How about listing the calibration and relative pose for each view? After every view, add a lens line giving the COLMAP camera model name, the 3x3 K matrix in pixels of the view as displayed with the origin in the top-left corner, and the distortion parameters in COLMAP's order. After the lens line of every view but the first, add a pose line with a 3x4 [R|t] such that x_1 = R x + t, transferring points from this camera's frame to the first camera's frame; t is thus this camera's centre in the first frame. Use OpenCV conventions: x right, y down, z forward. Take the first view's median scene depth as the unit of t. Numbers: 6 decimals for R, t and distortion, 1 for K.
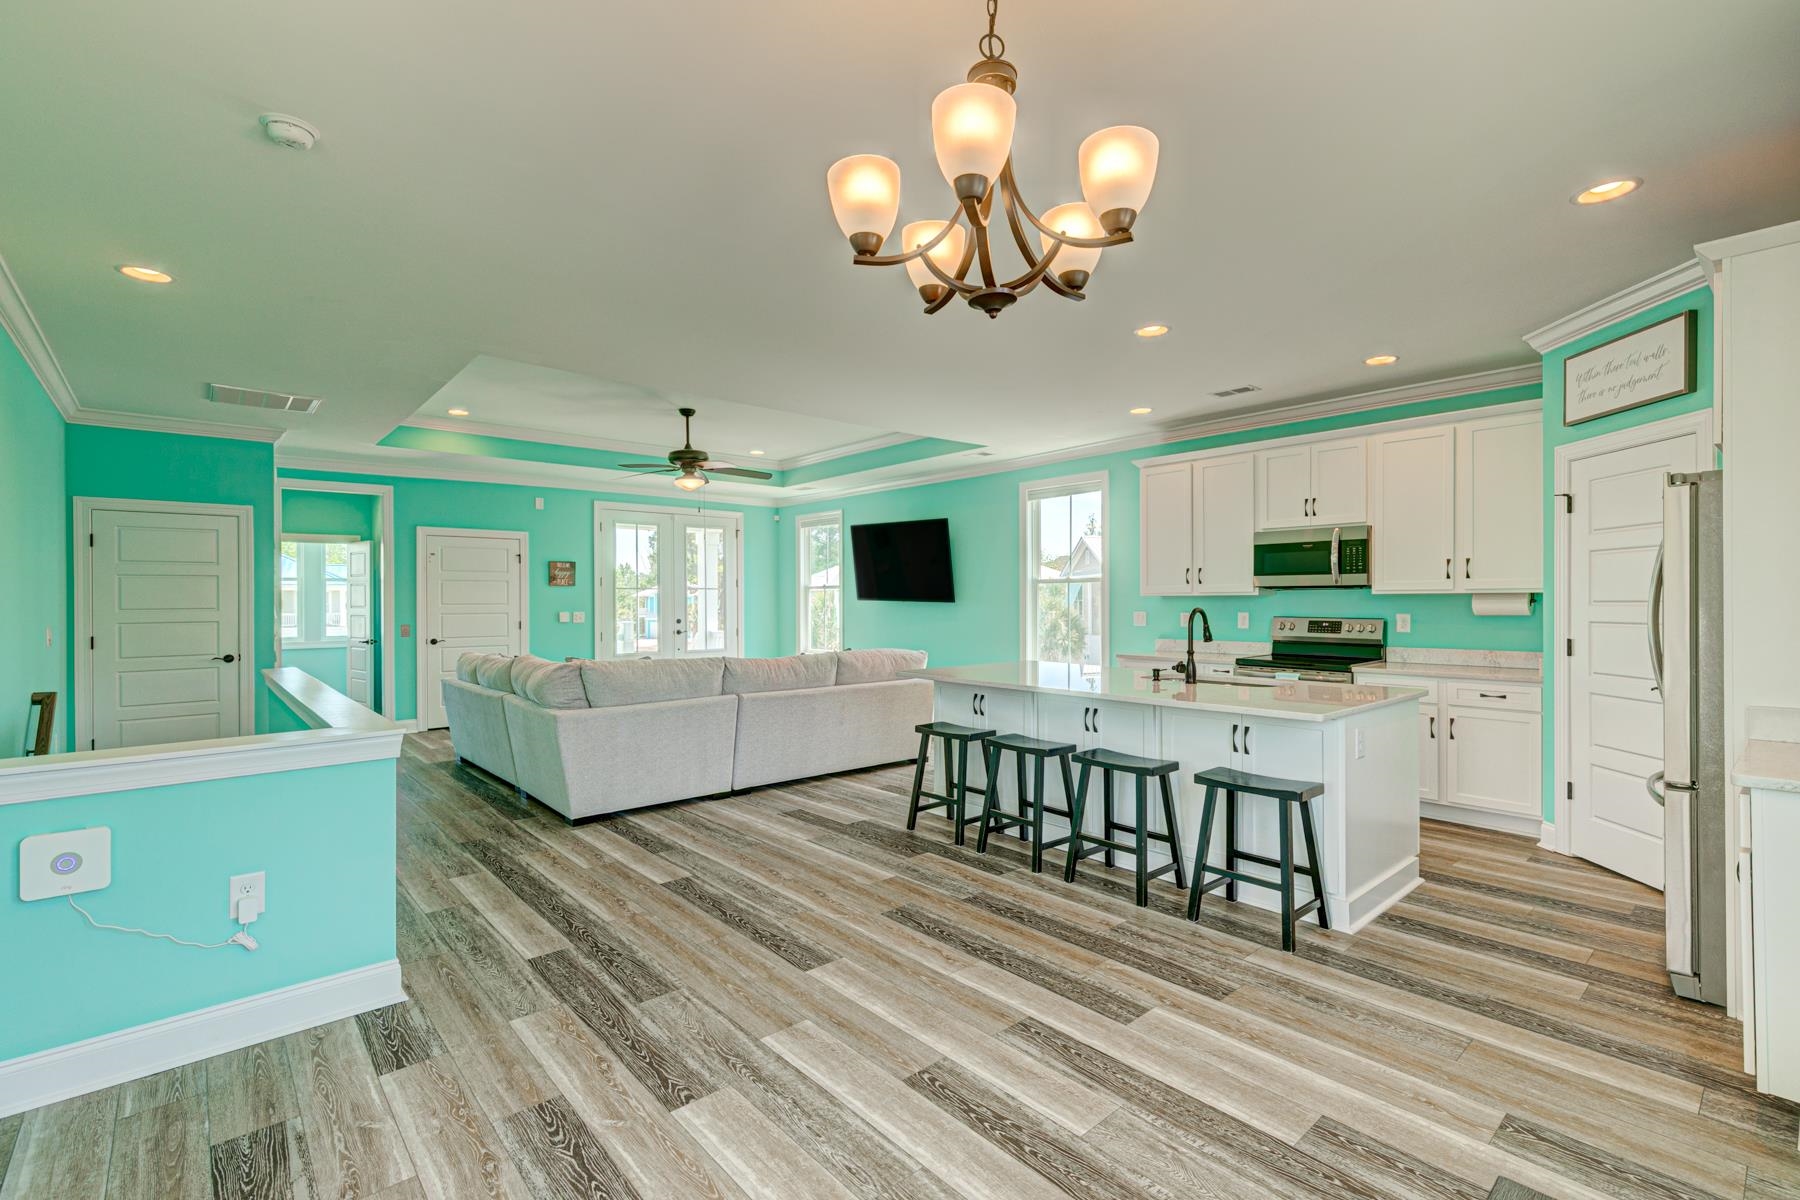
lens RADIAL K [[804.5, 0, 913.1], [0, 804.5, 598.9], [0, 0, 1]] dist [0.006906, -0.000346]
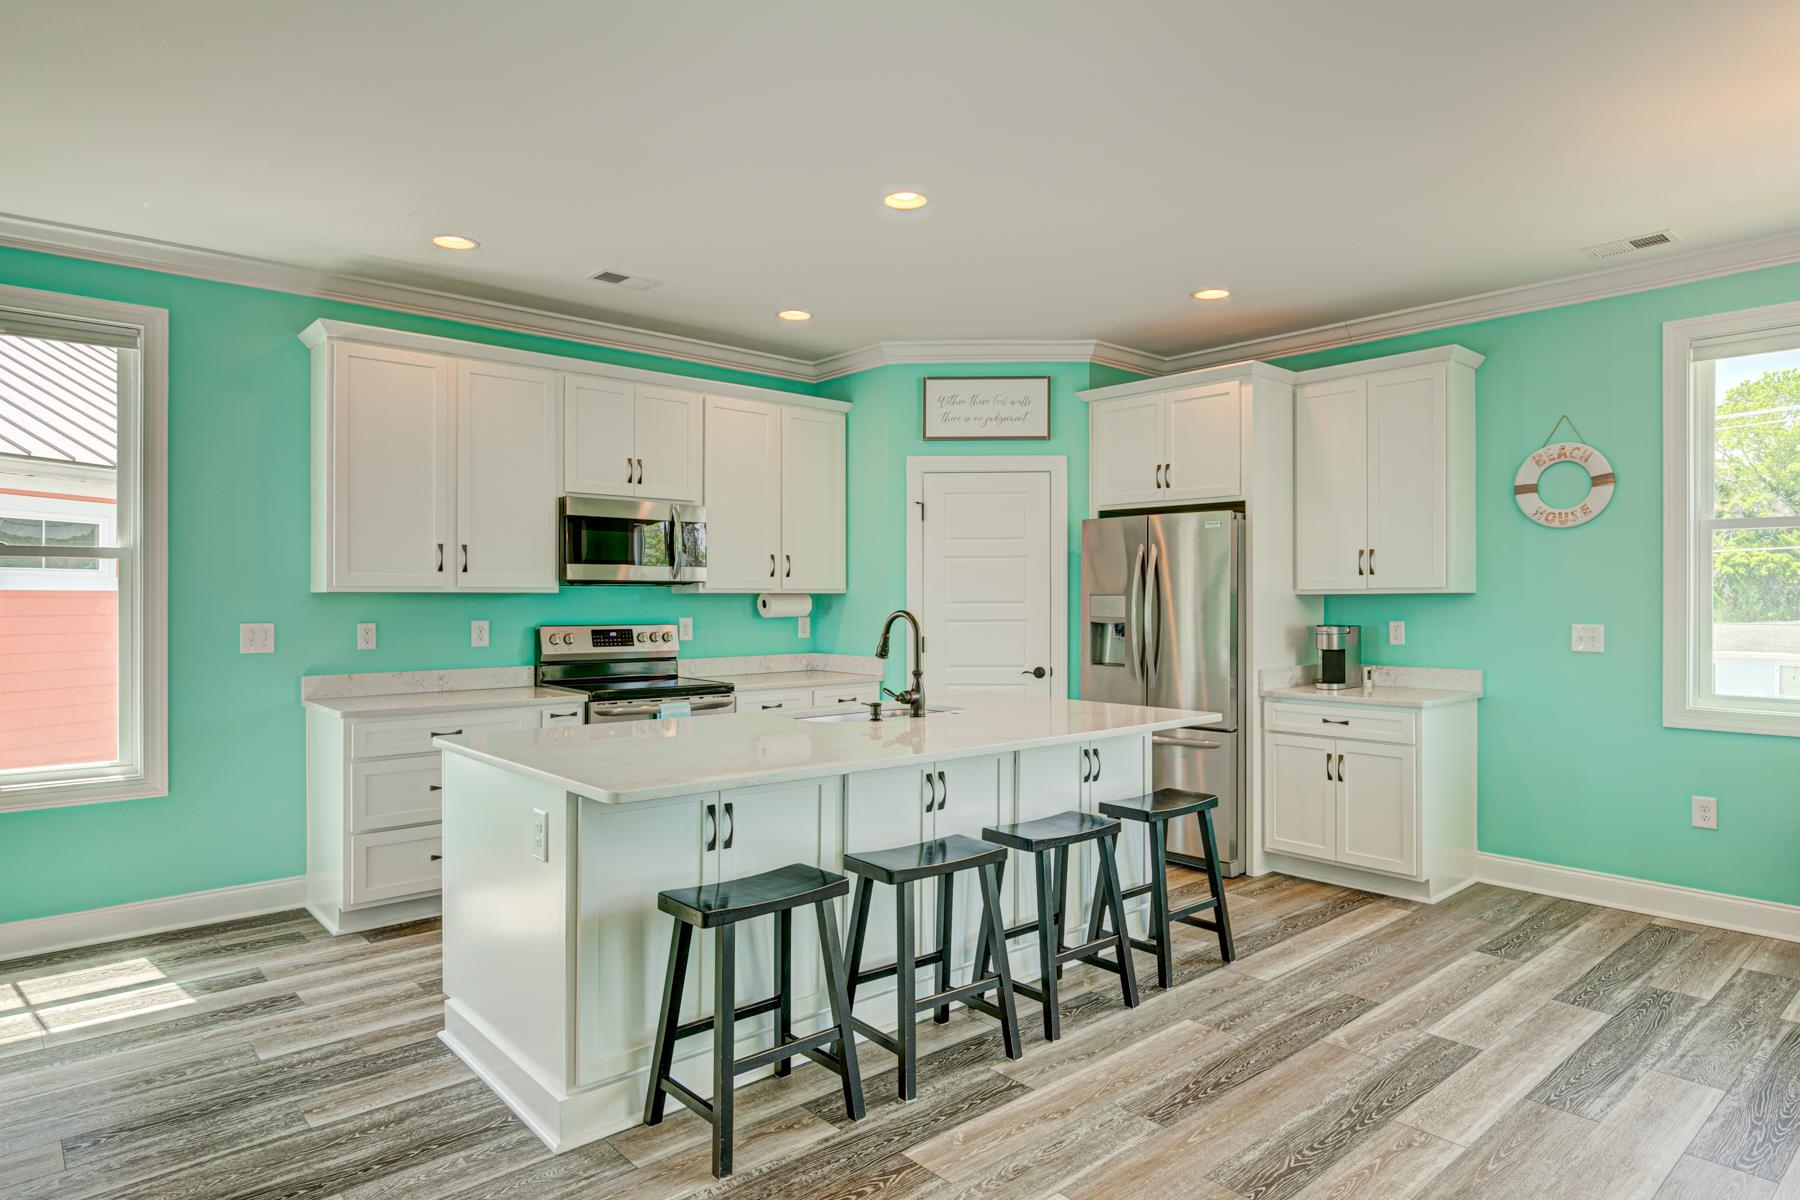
lens RADIAL K [[1042.2, 0, 911.7], [0, 1042.2, 591.4], [0, 0, 1]] dist [0.001434, -0.002869]
pose [[0.001968, 0.010727, 0.999941, -0.528466], [-0.001055, 0.999942, -0.010725, 0.003690], [-0.999998, -0.001034, 0.001979, 0.917566]]
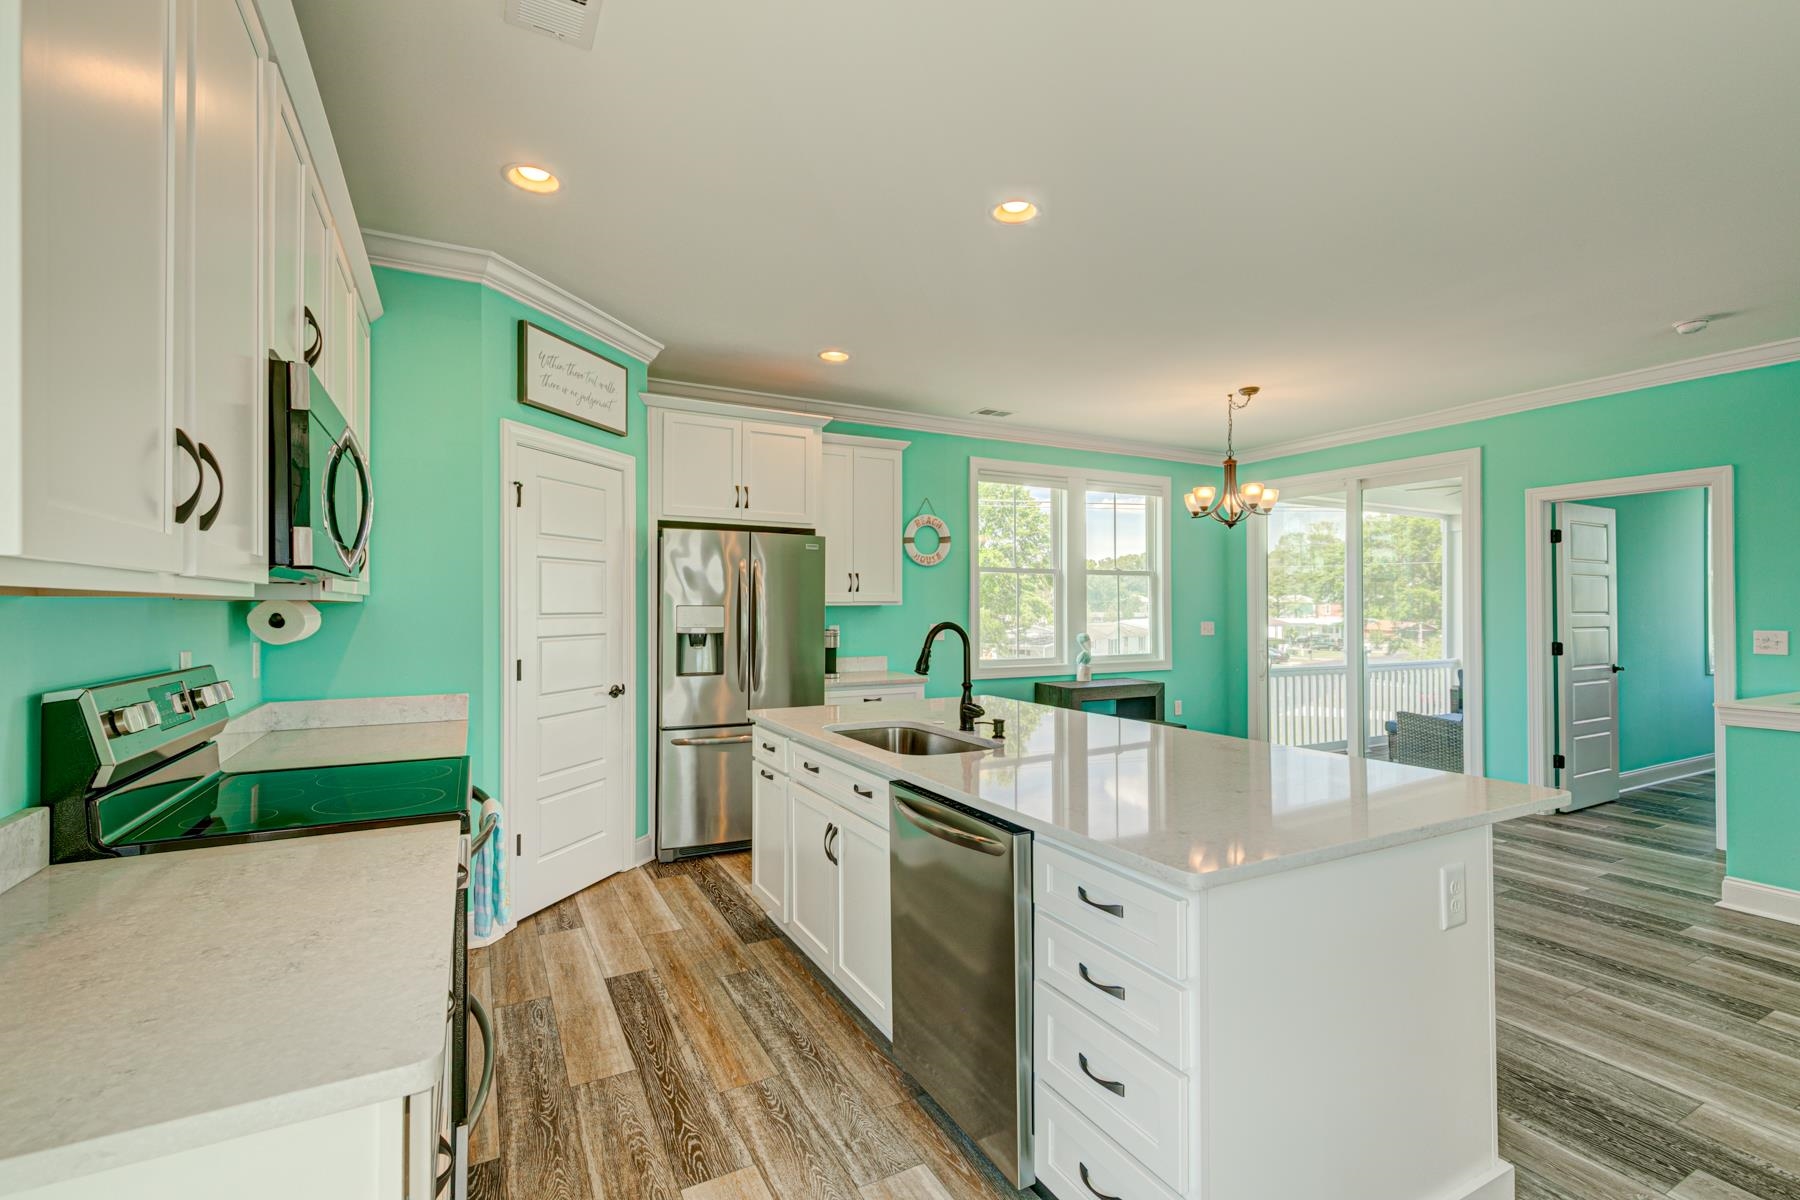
lens RADIAL K [[804.5, 0, 911.7], [0, 804.5, 603.7], [0, 0, 1]] dist [0.006906, -0.000346]
pose [[-0.973242, 0.006100, 0.229700, 0.211648], [0.004423, 0.999960, -0.007814, 0.000693], [-0.229739, -0.006589, -0.973230, 1.547924]]
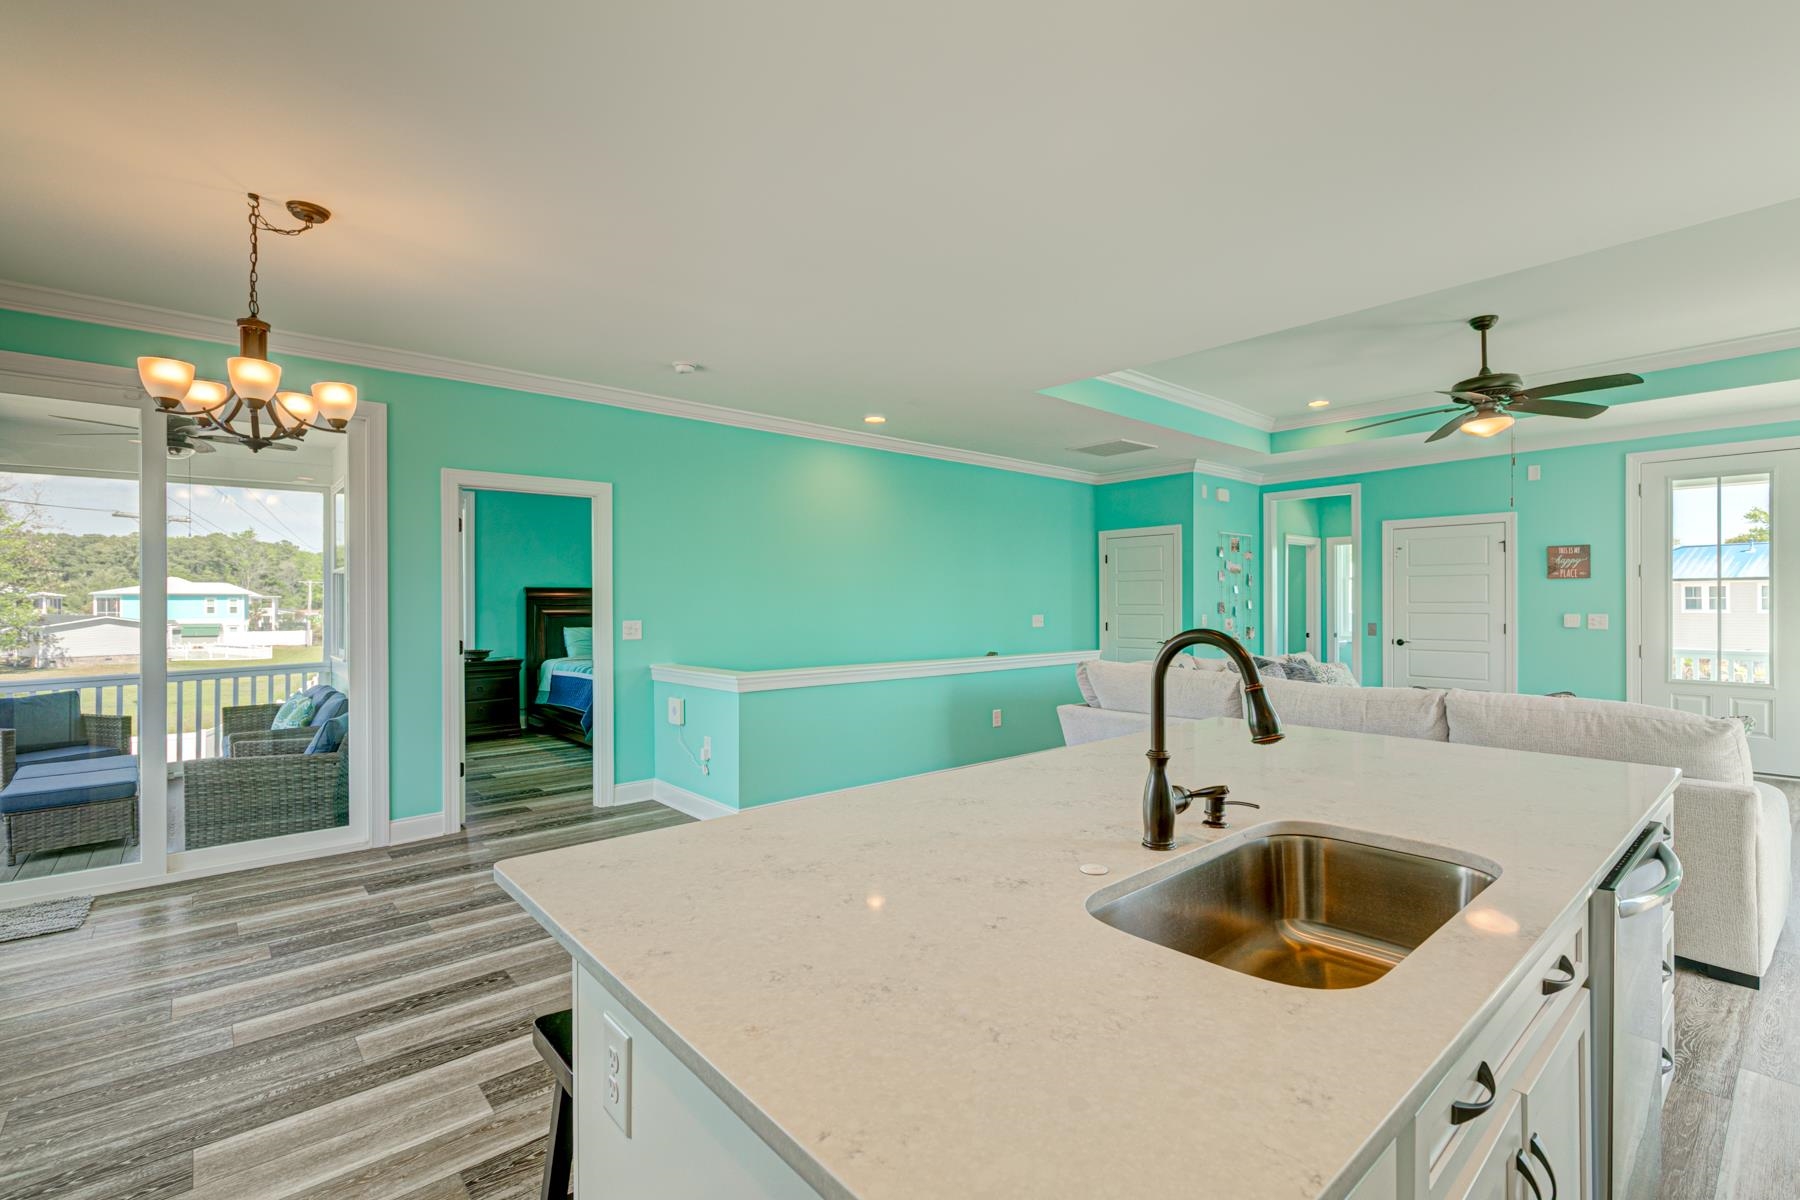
lens RADIAL K [[804.5, 0, 908.9], [0, 804.5, 599.2], [0, 0, 1]] dist [0.006906, -0.000346]
pose [[-0.007064, 0.001624, -0.999974, 0.632291], [0.004929, 0.999987, 0.001589, -0.002397], [0.999963, -0.004917, -0.007072, 0.816204]]
